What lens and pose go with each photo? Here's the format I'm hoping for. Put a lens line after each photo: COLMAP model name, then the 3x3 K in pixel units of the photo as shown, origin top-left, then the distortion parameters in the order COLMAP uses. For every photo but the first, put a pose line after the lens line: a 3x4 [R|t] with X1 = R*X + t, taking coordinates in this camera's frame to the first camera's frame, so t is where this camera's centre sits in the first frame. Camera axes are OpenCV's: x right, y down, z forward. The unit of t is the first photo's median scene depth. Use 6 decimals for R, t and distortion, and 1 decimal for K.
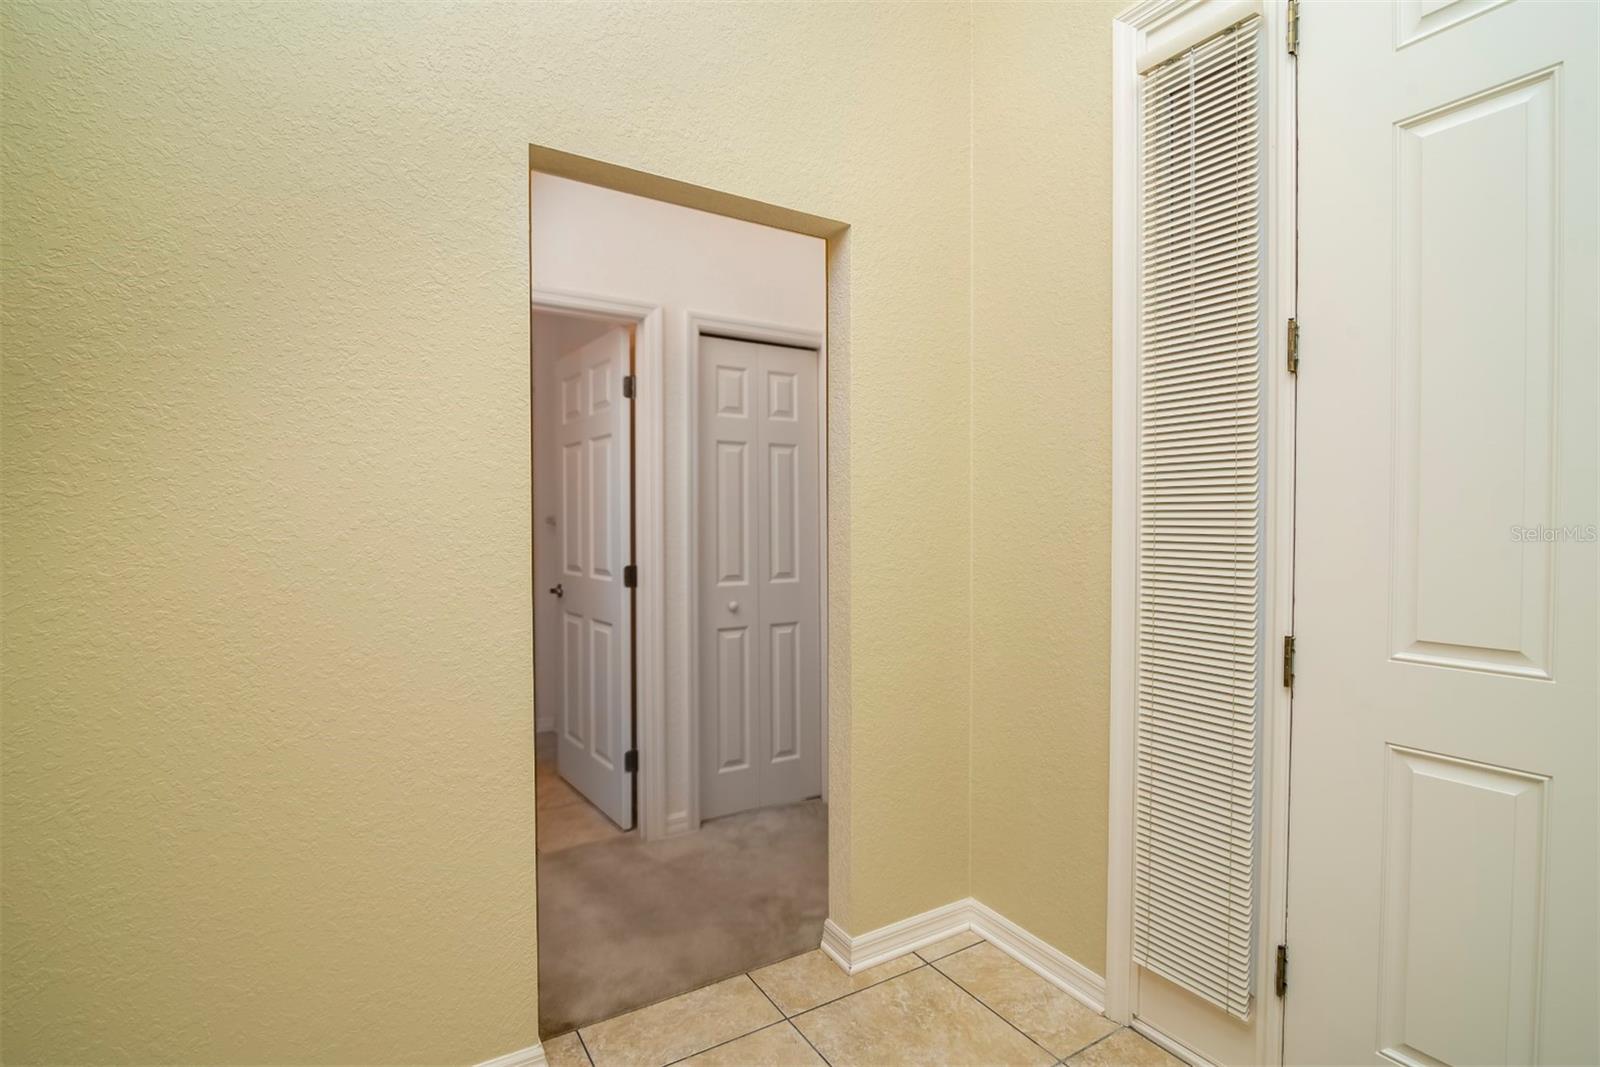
lens RADIAL K [[759.8, 0, 802.4], [0, 759.8, 535.8], [0, 0, 1]] dist [-0.023358, 0.000630]
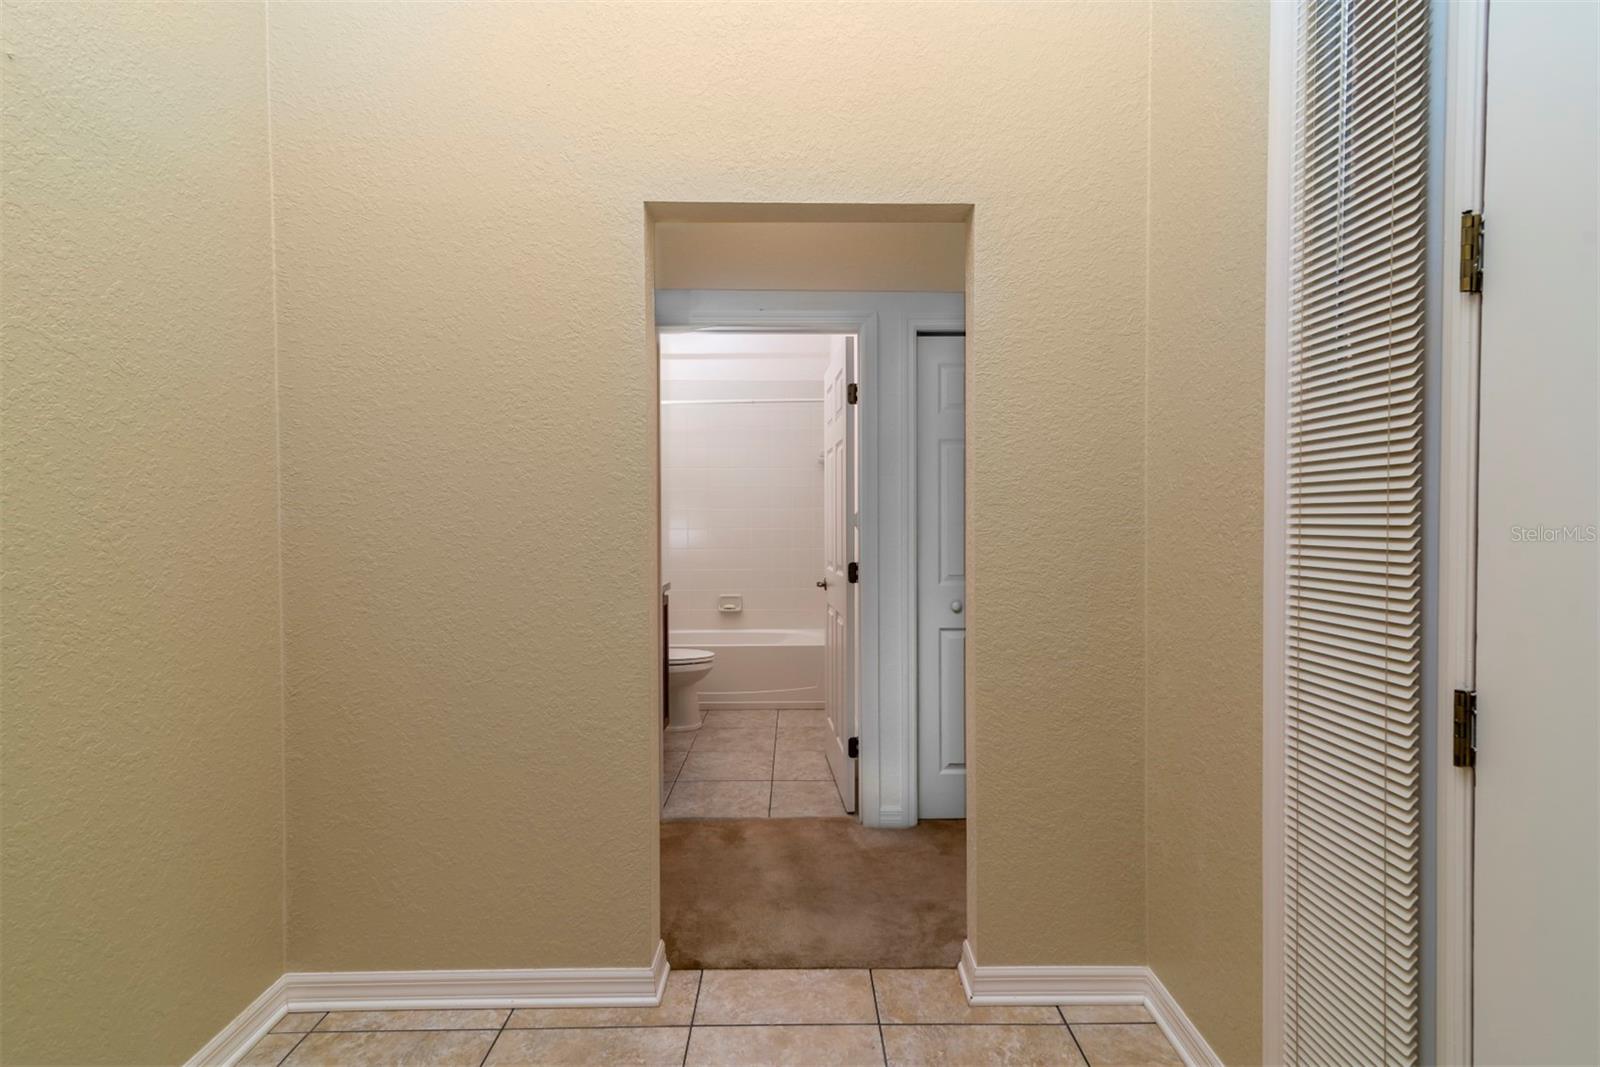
lens RADIAL K [[751.5, 0, 800.6], [0, 751.5, 536.2], [0, 0, 1]] dist [0.013536, 0.000702]
pose [[0.857172, 0.007000, -0.514983, 0.362315], [-0.006567, 0.999975, 0.002662, -0.000368], [0.514988, 0.001100, 0.857196, 0.087335]]
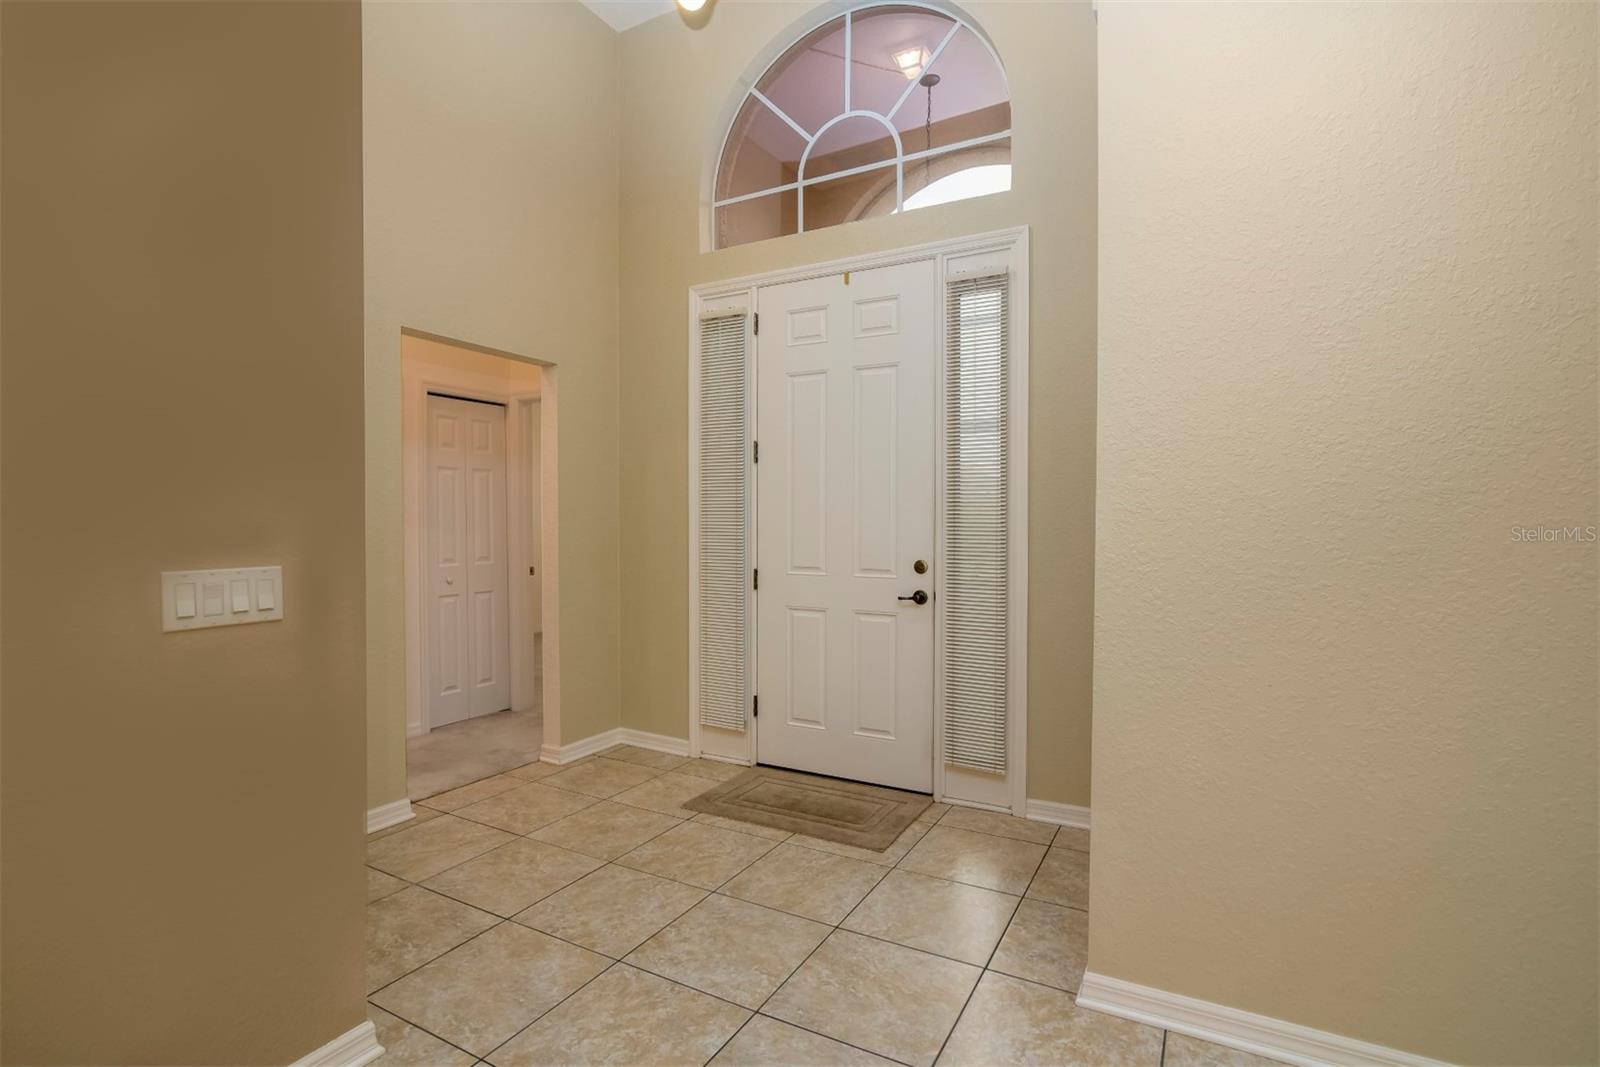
lens RADIAL K [[763.4, 0, 807.6], [0, 763.4, 535.0], [0, 0, 1]] dist [-0.022538, 0.000031]
pose [[0.870615, -0.007540, 0.491907, -0.324383], [0.006945, 0.999971, 0.003035, 0.010070], [-0.491915, 0.000774, 0.870643, -0.938777]]
